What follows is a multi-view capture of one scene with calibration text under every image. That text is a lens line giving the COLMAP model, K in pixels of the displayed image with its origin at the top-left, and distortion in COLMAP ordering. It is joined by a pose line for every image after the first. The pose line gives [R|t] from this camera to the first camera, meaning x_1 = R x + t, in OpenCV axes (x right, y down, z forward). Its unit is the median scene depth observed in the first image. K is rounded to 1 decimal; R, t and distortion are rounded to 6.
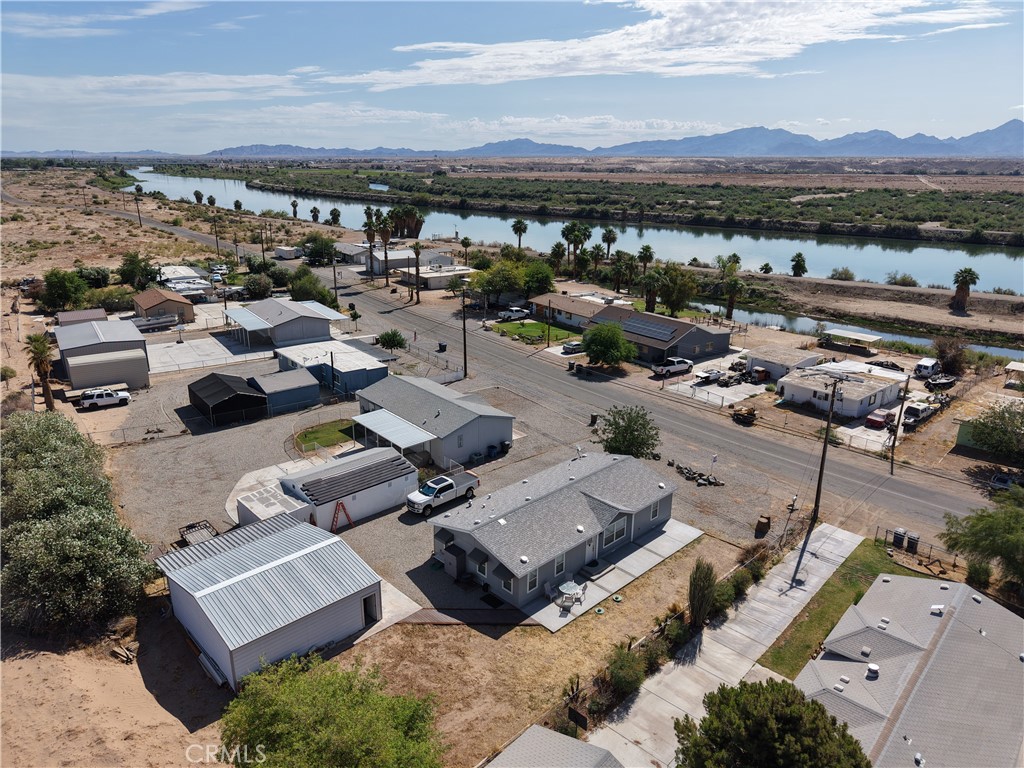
lens RADIAL K [[684.0, 0, 510.1], [0, 684.0, 387.1], [0, 0, 1]] dist [0.011769, -0.010155]
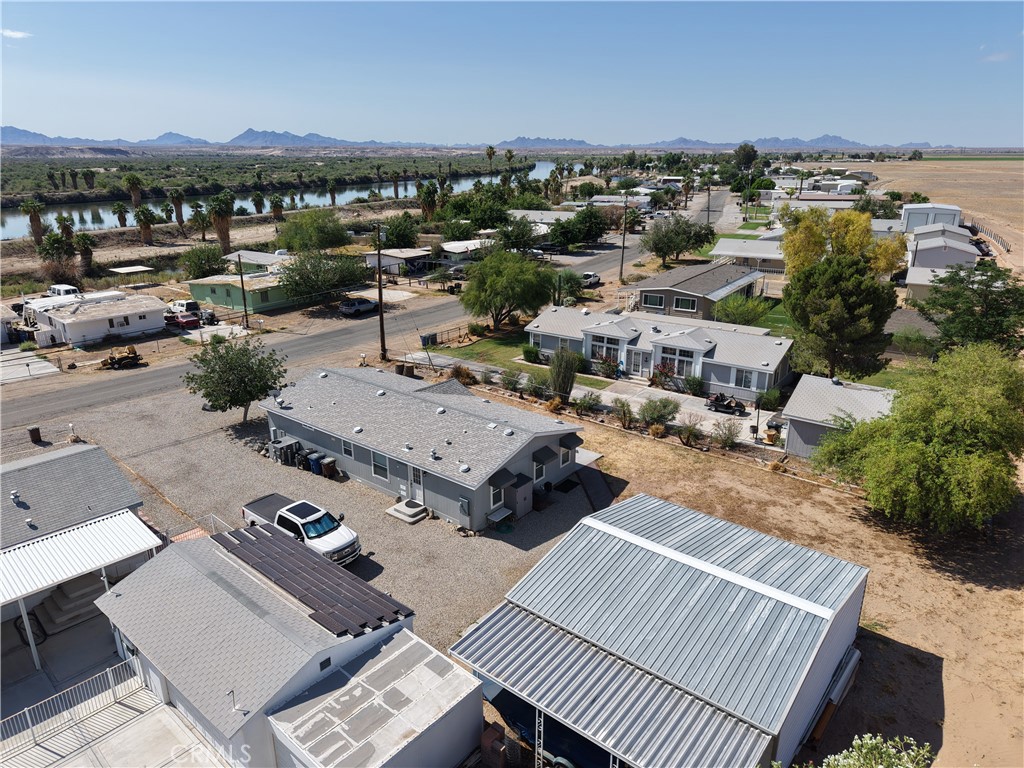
lens RADIAL K [[684.0, 0, 504.5], [0, 684.0, 377.9], [0, 0, 1]] dist [0.011769, -0.010155]
pose [[-0.119503, -0.313369, 0.942082, -0.384742], [0.310862, 0.889361, 0.335265, -0.056311], [-0.942913, 0.332922, -0.008867, 0.517894]]
